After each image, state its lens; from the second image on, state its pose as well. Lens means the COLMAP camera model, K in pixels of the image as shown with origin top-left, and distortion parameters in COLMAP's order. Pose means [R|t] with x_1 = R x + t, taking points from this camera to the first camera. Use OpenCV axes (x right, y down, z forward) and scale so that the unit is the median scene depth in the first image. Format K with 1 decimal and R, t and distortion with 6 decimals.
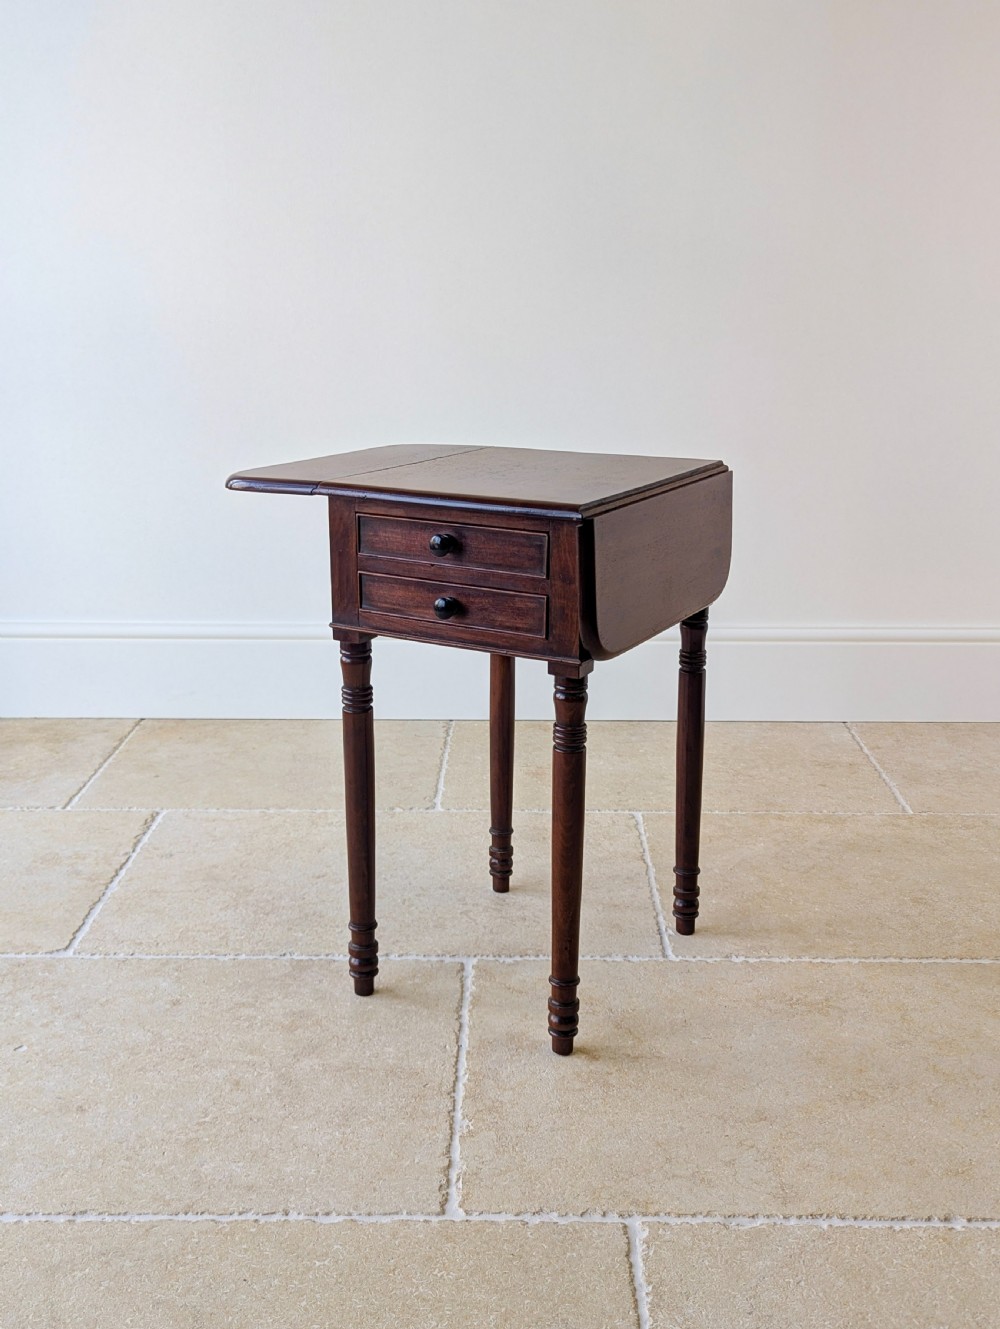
lens RADIAL K [[1319.8, 0, 508.4], [0, 1319.8, 662.6], [0, 0, 1]] dist [0.050673, -0.003725]
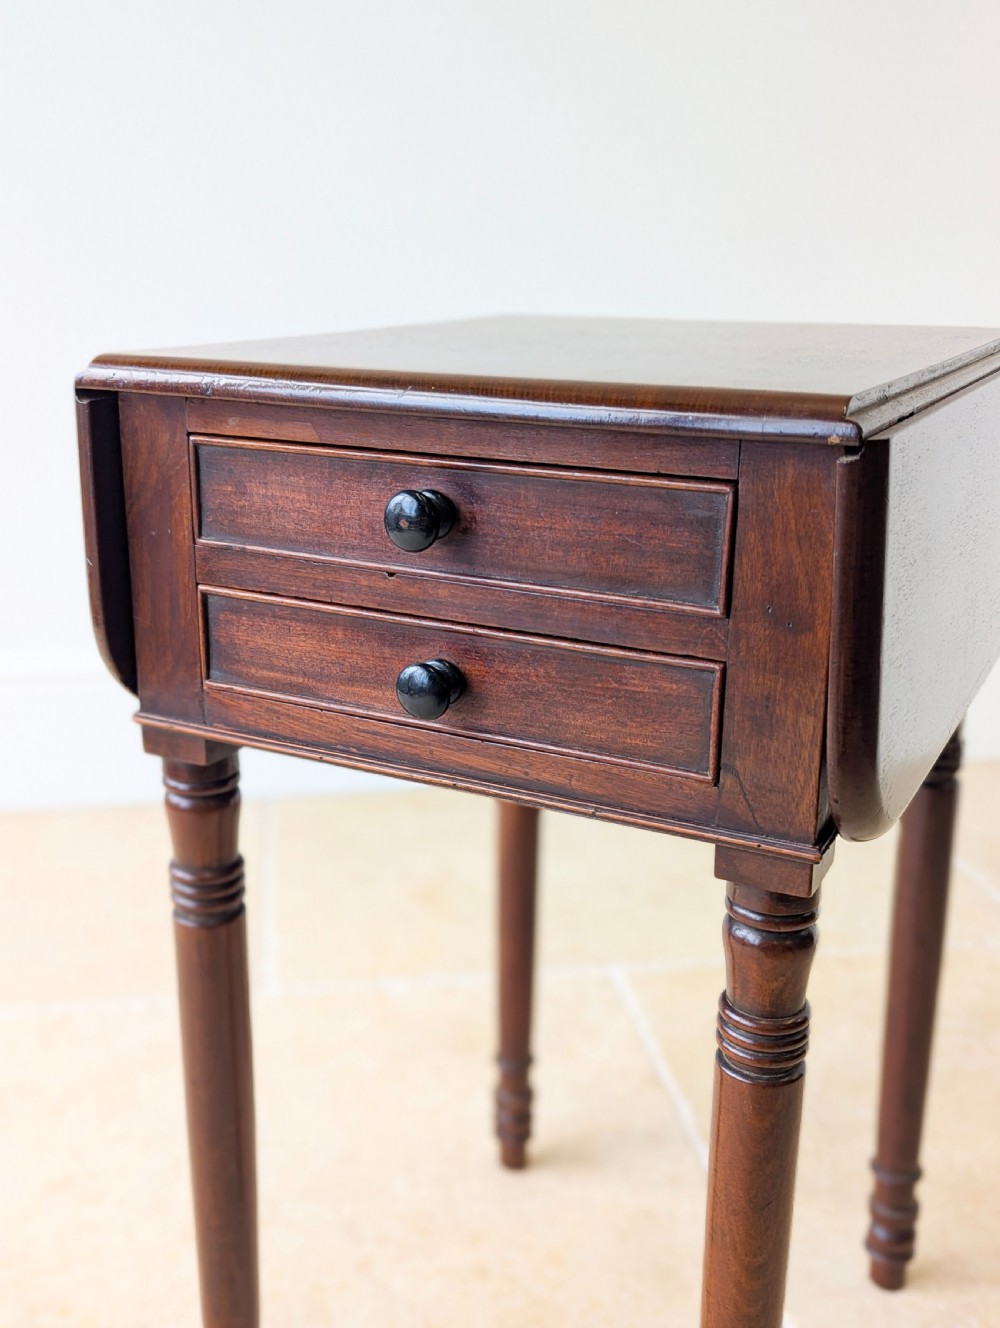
lens RADIAL K [[1344.5, 0, 493.7], [0, 1344.5, 659.9], [0, 0, 1]] dist [0.054090, -0.007884]
pose [[0.999325, -0.004114, 0.036511, -0.041016], [0.003576, 0.999885, 0.014770, -0.052861], [-0.036568, -0.014630, 0.999224, 0.596479]]
